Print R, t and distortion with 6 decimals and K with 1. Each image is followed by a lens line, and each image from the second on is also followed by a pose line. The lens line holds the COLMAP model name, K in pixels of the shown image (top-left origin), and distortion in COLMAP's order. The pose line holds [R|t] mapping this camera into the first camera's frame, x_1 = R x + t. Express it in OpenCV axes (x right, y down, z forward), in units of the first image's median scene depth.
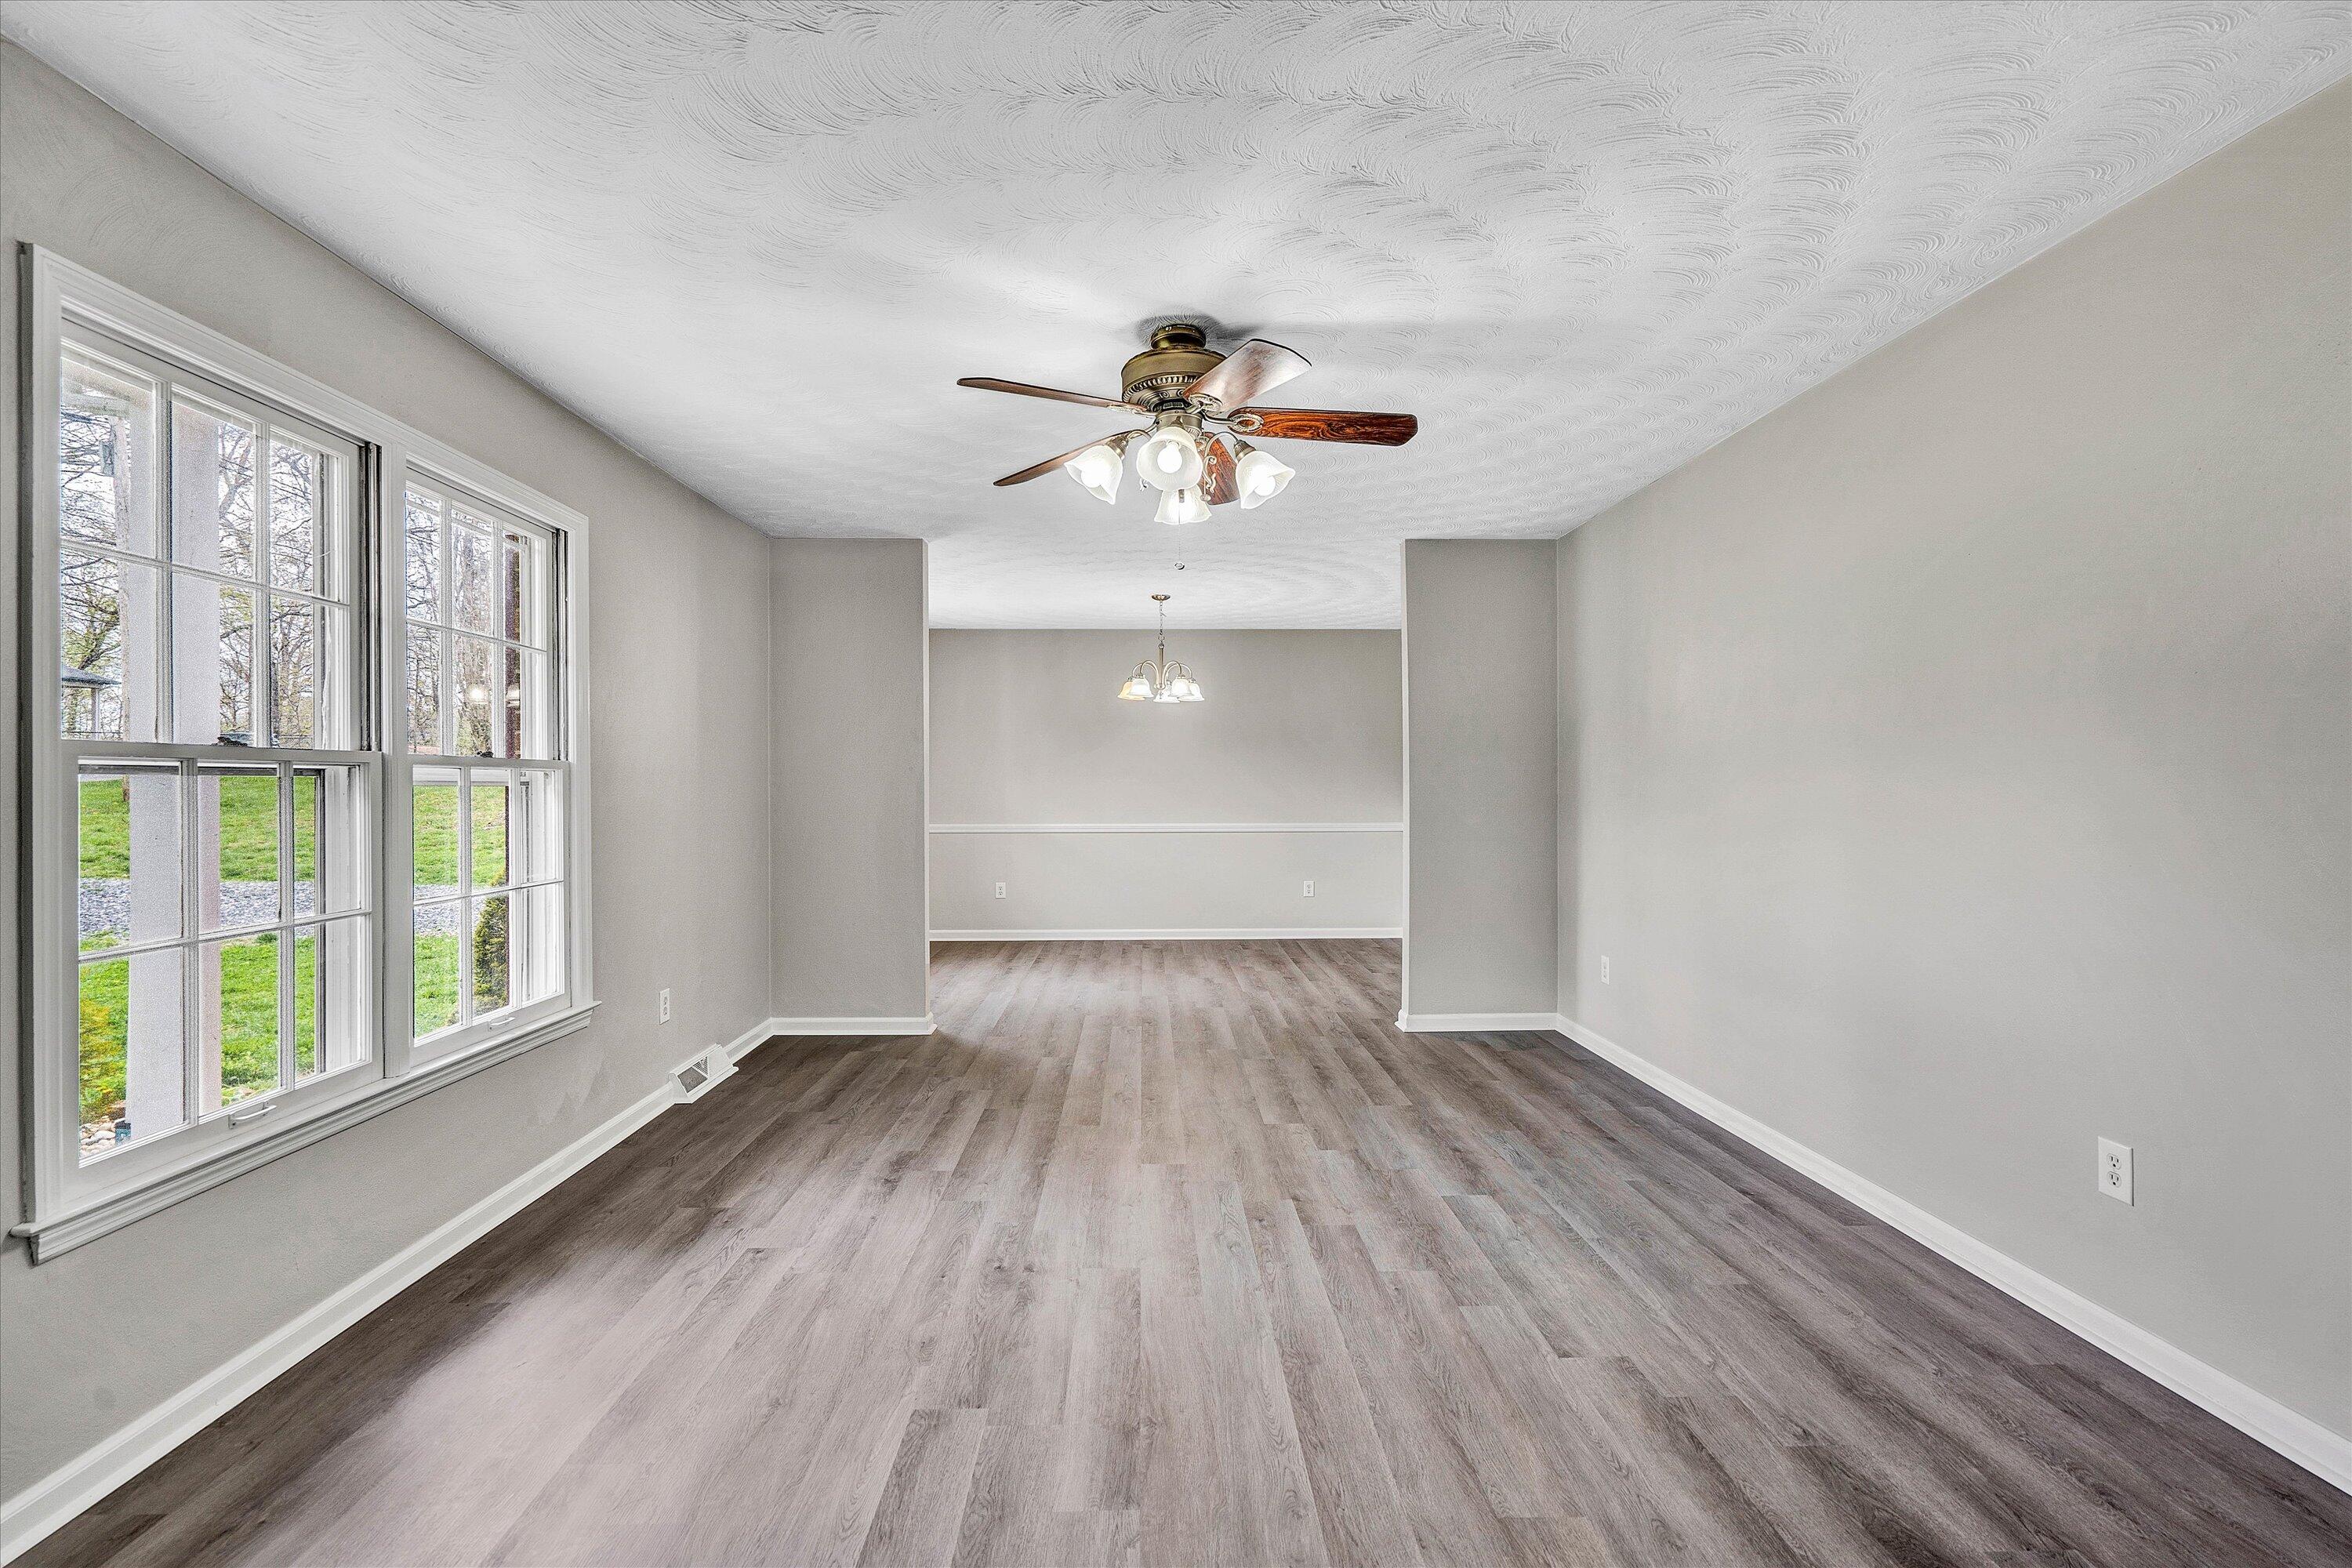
lens RADIAL K [[1216.6, 0, 1176.0], [0, 1216.6, 784.0], [0, 0, 1]] dist [0.002025, 0.001391]
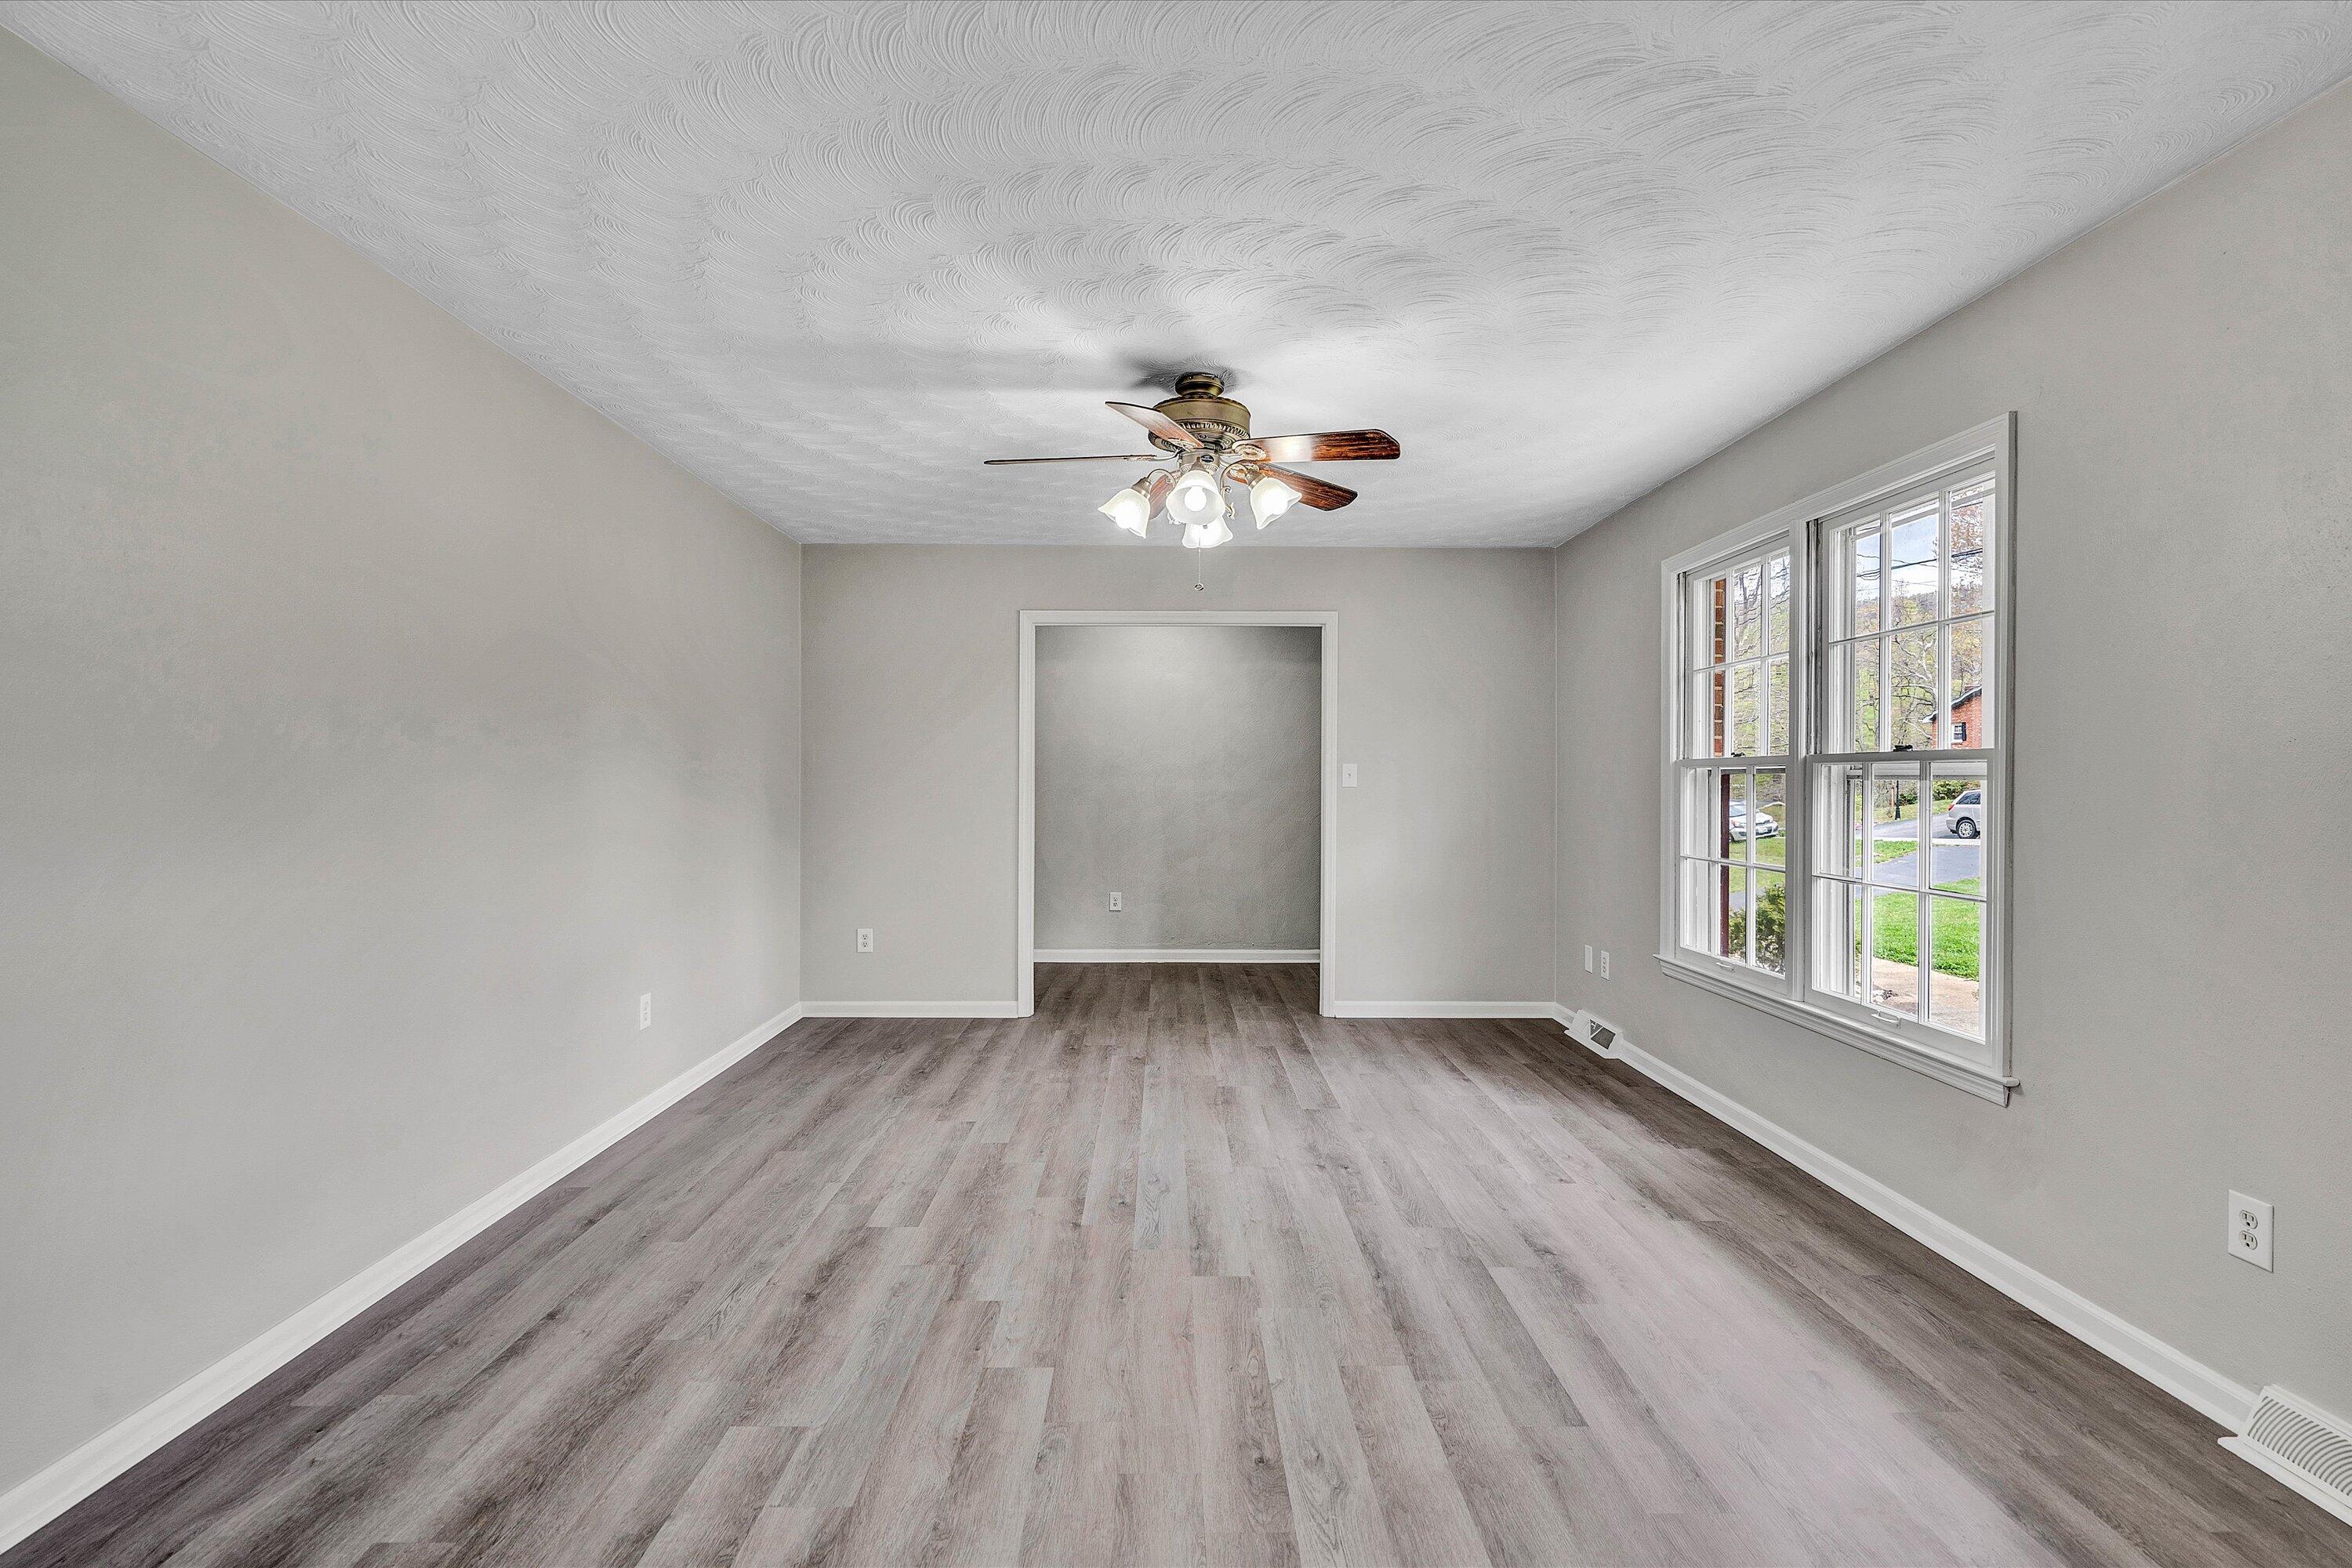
lens RADIAL K [[1216.6, 0, 1176.0], [0, 1216.6, 784.0], [0, 0, 1]] dist [0.002025, 0.001391]
pose [[-0.999833, 0.002430, 0.018125, 0.004503], [0.002460, 0.999996, 0.001611, 0.001120], [-0.018121, 0.001656, -0.999834, 1.988099]]
